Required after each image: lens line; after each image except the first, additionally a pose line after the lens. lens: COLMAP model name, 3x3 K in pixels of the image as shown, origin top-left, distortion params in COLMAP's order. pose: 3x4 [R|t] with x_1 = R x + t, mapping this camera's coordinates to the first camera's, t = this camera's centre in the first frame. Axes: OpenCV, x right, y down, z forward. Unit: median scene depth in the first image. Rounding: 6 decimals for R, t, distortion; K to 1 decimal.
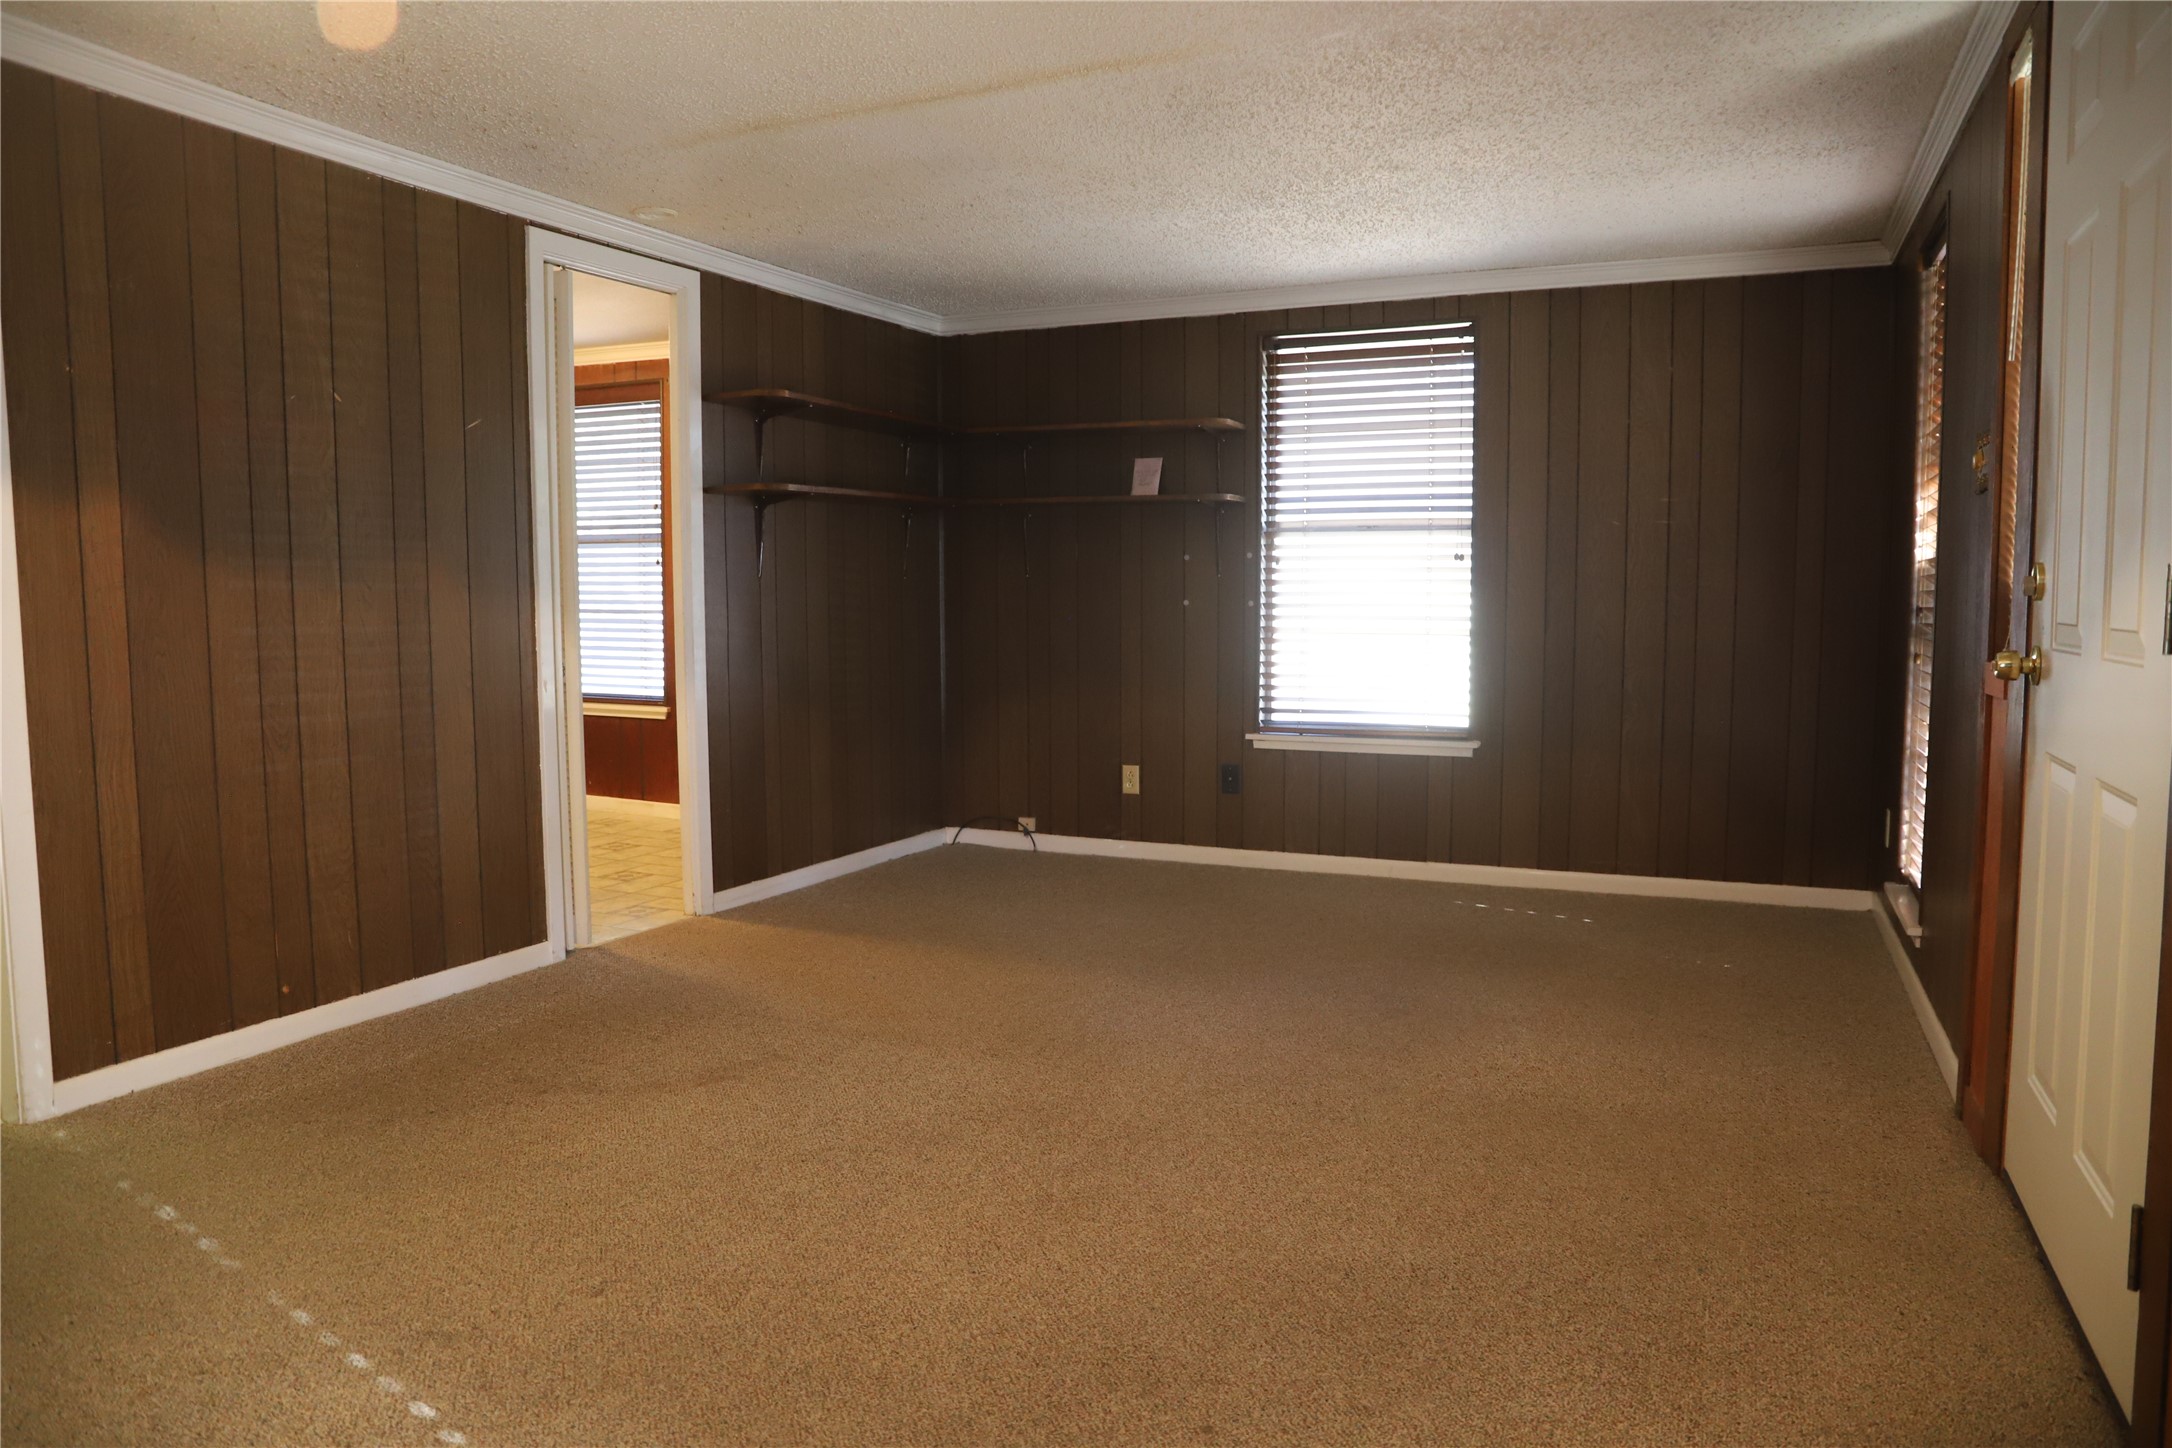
lens RADIAL K [[1496.4, 0, 1073.6], [0, 1496.4, 719.4], [0, 0, 1]] dist [-0.129457, 0.098249]
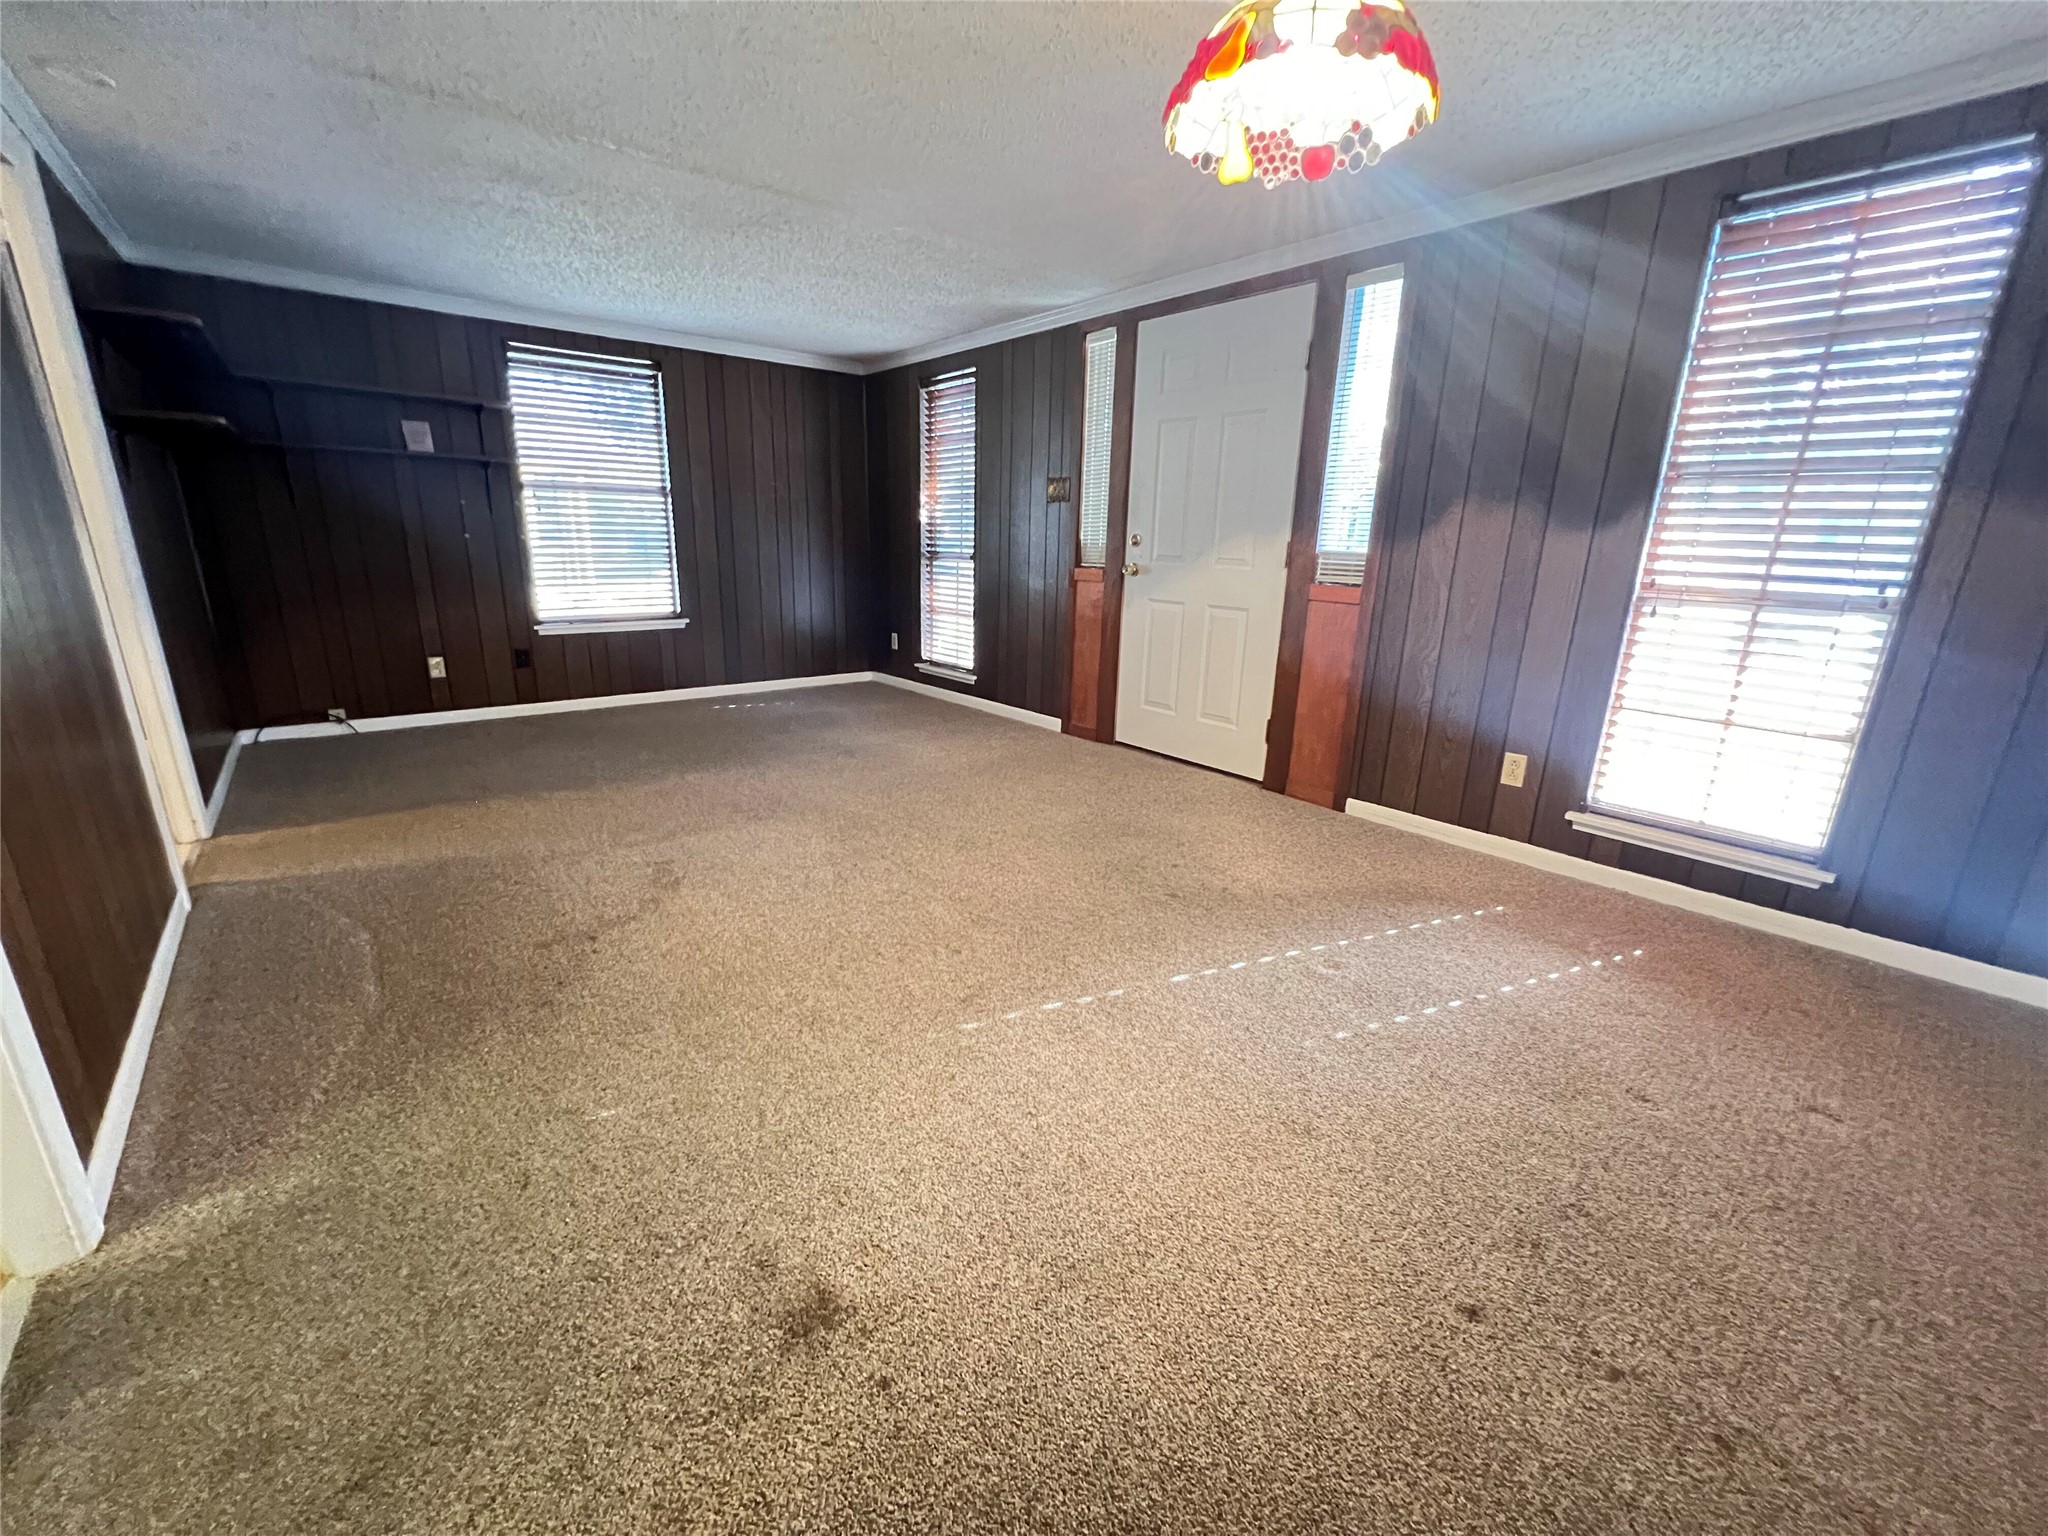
lens RADIAL K [[819.6, 0, 1015.6], [0, 819.6, 767.3], [0, 0, 1]] dist [-0.000346, 0.000040]
pose [[0.433720, -0.233359, 0.870305, -0.445451], [0.049049, 0.970564, 0.235798, -0.024490], [-0.899712, -0.059582, 0.432399, 0.203243]]
